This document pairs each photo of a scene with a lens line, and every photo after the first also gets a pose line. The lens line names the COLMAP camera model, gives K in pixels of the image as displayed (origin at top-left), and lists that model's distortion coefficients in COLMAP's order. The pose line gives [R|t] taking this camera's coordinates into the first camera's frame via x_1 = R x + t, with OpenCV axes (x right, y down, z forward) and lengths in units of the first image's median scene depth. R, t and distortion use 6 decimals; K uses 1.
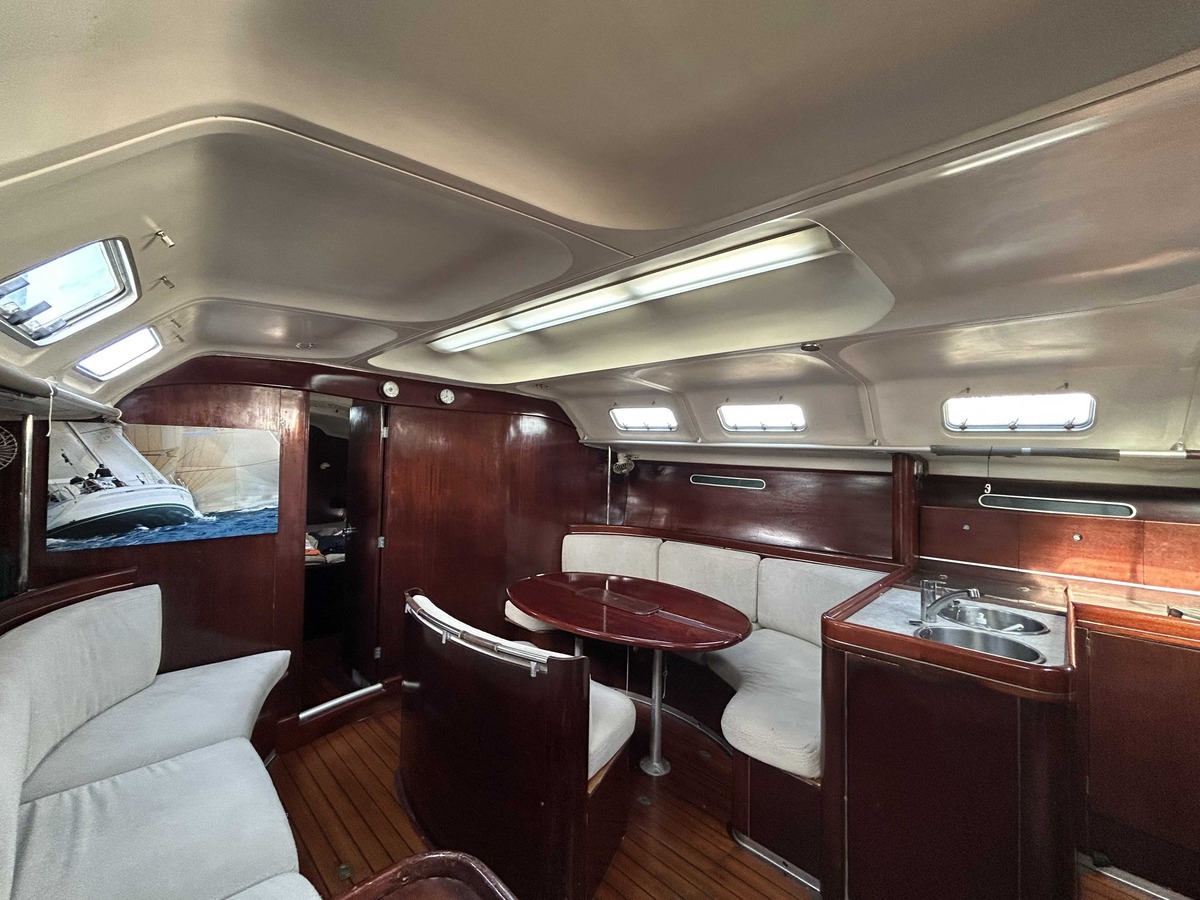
lens RADIAL K [[484.8, 0, 602.2], [0, 484.8, 448.7], [0, 0, 1]] dist [0.000533, 0.000134]
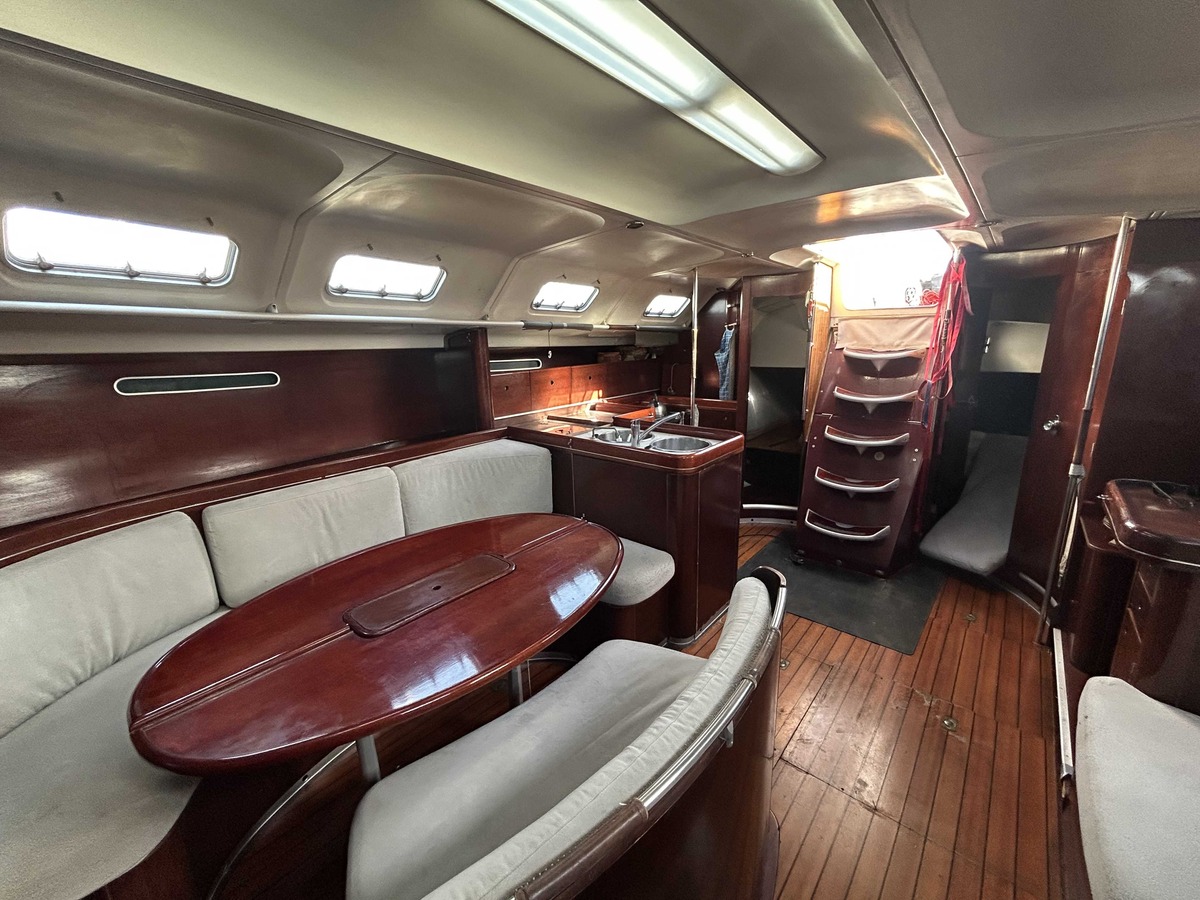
lens RADIAL K [[484.8, 0, 602.2], [0, 484.8, 448.7], [0, 0, 1]] dist [0.000533, 0.000134]
pose [[-0.050740, -0.249461, 0.967055, -0.382062], [0.000819, 0.968291, 0.249823, -0.000393], [-0.998712, 0.013468, -0.048927, 0.592655]]
